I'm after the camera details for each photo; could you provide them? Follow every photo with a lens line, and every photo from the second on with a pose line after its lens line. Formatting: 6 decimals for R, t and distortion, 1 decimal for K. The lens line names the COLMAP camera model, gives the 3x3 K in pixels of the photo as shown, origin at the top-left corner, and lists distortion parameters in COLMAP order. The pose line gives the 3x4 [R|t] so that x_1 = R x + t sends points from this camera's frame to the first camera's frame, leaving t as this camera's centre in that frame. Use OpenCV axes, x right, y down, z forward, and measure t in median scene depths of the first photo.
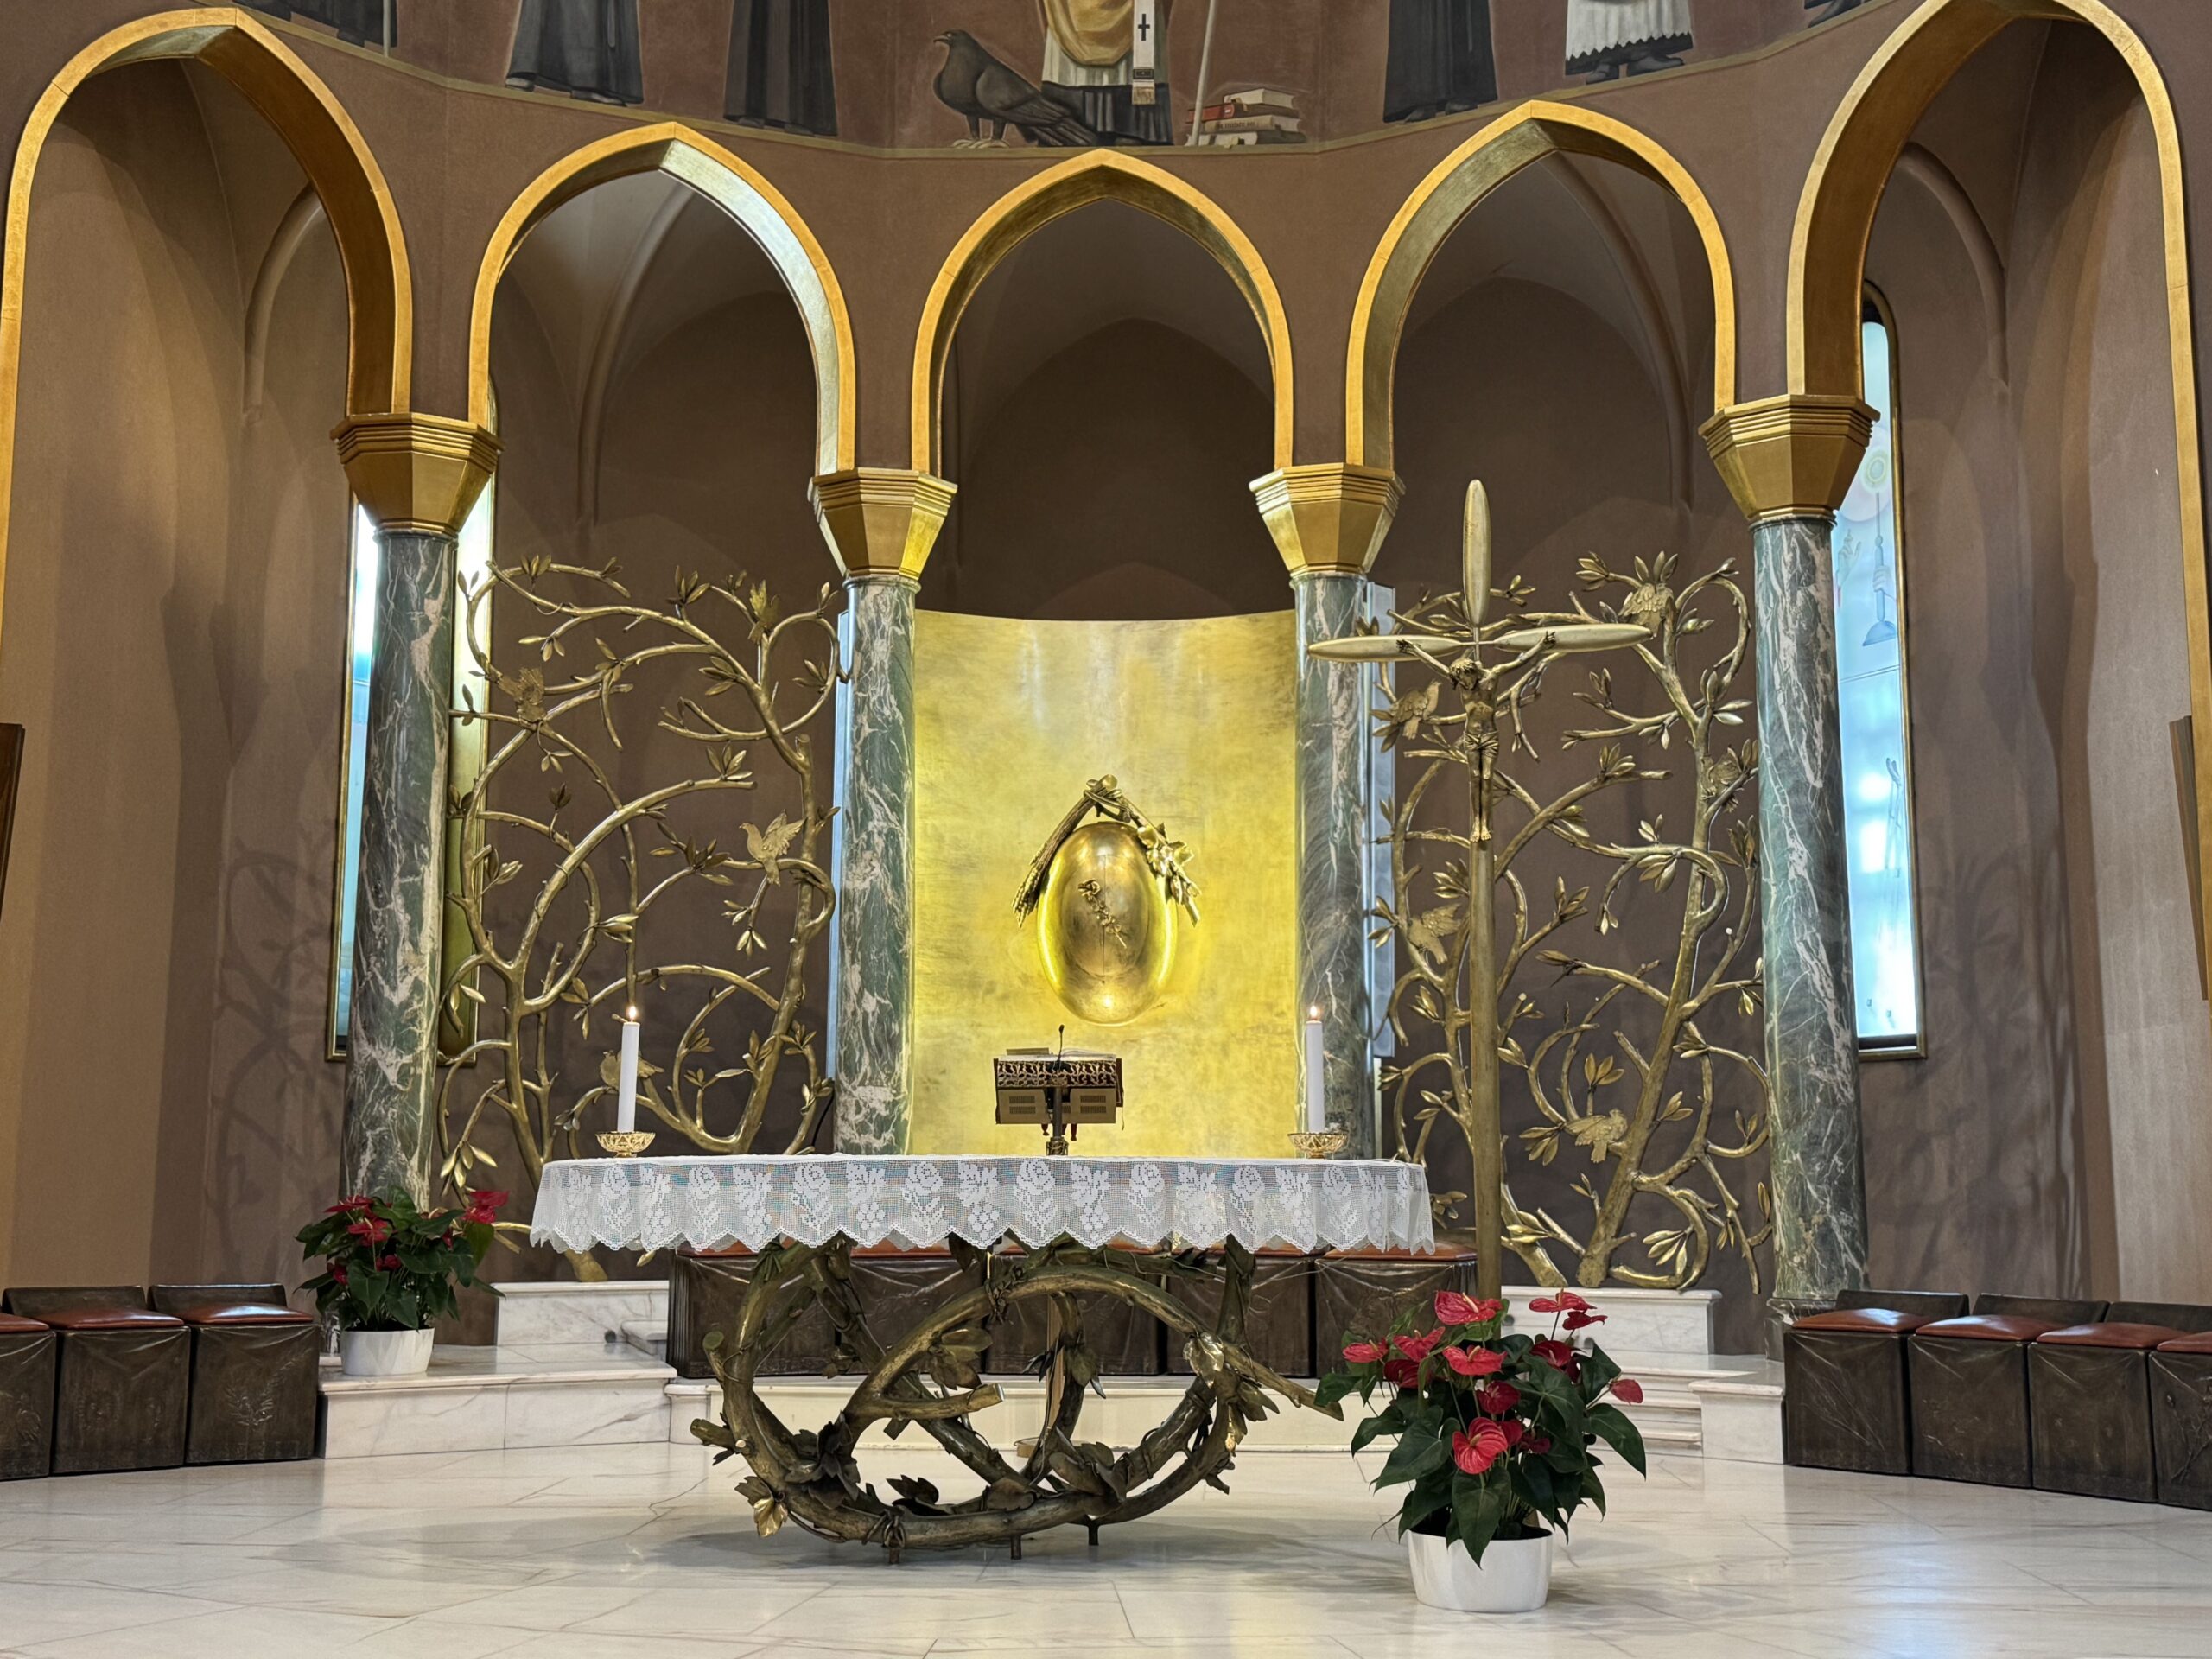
lens RADIAL K [[2556.8, 0, 1119.8], [0, 2556.8, 844.4], [0, 0, 1]] dist [0.112126, 0.000000]
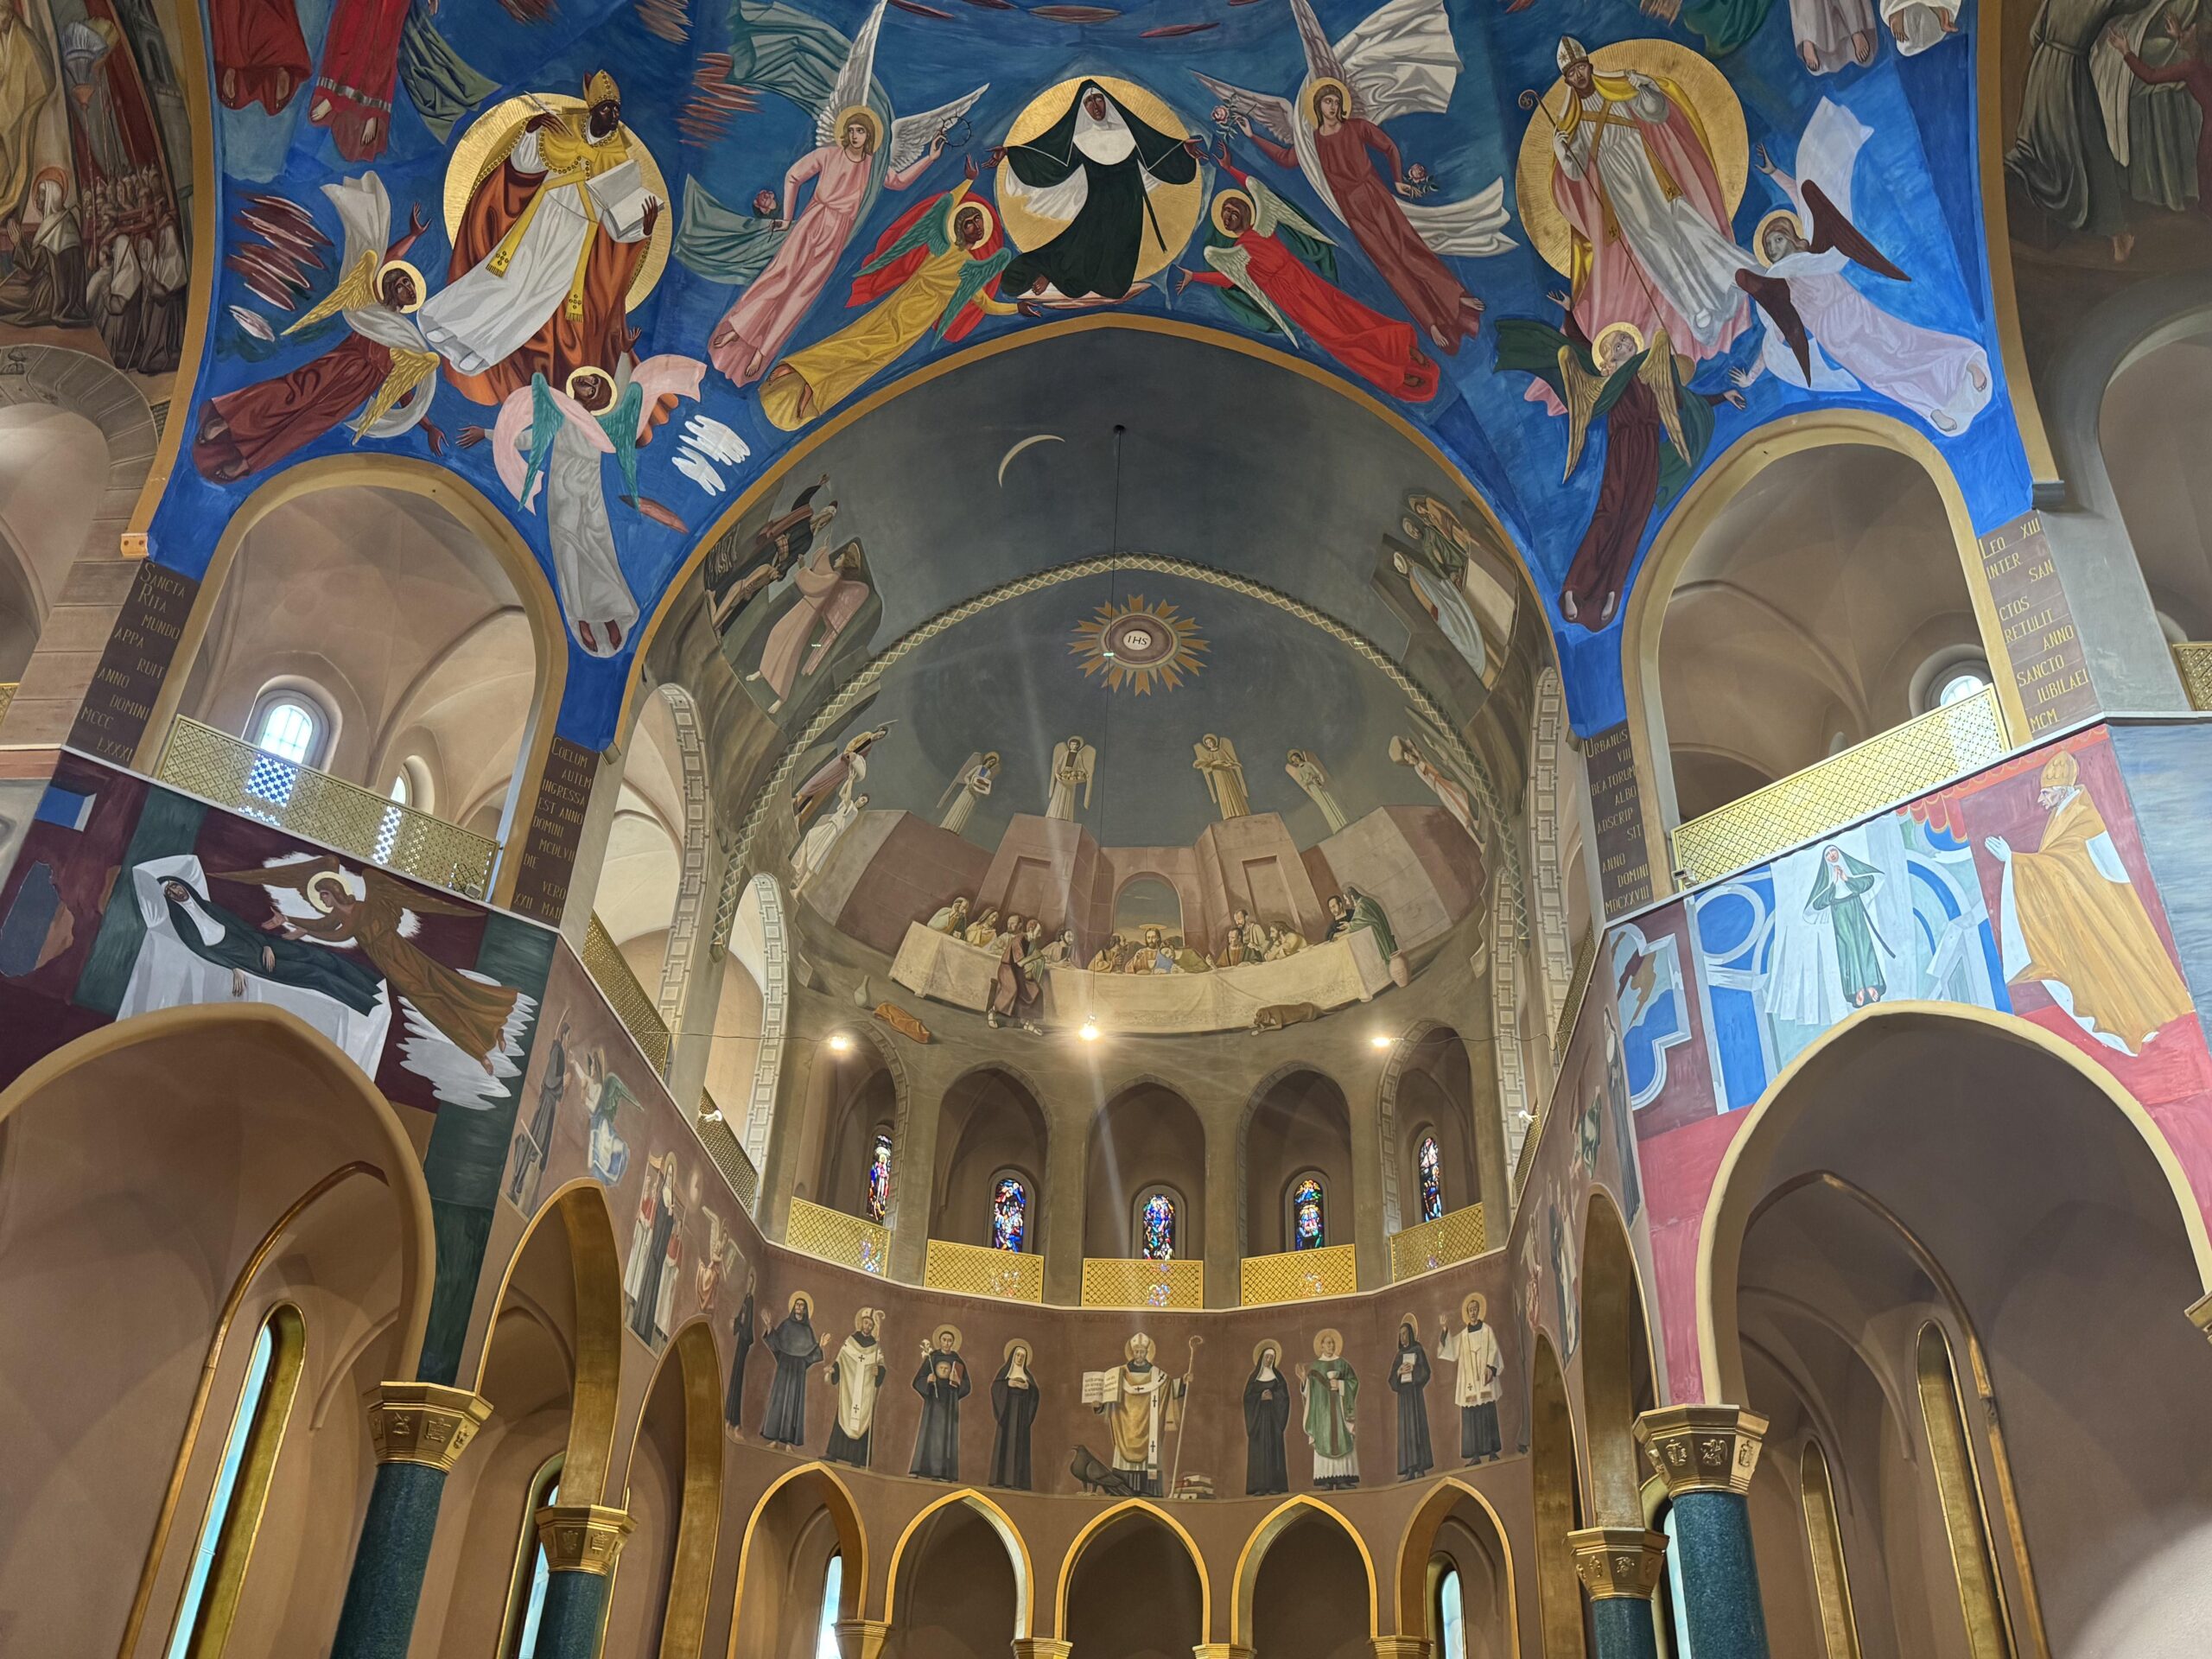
lens RADIAL K [[1837.2, 0, 1105.3], [0, 1837.2, 829.9], [0, 0, 1]] dist [0.128620, -0.205932]
pose [[0.999089, 0.016823, -0.039223, 0.024656], [-0.031480, 0.911043, -0.411107, -0.117131], [0.028818, 0.411967, 0.910743, -0.947195]]
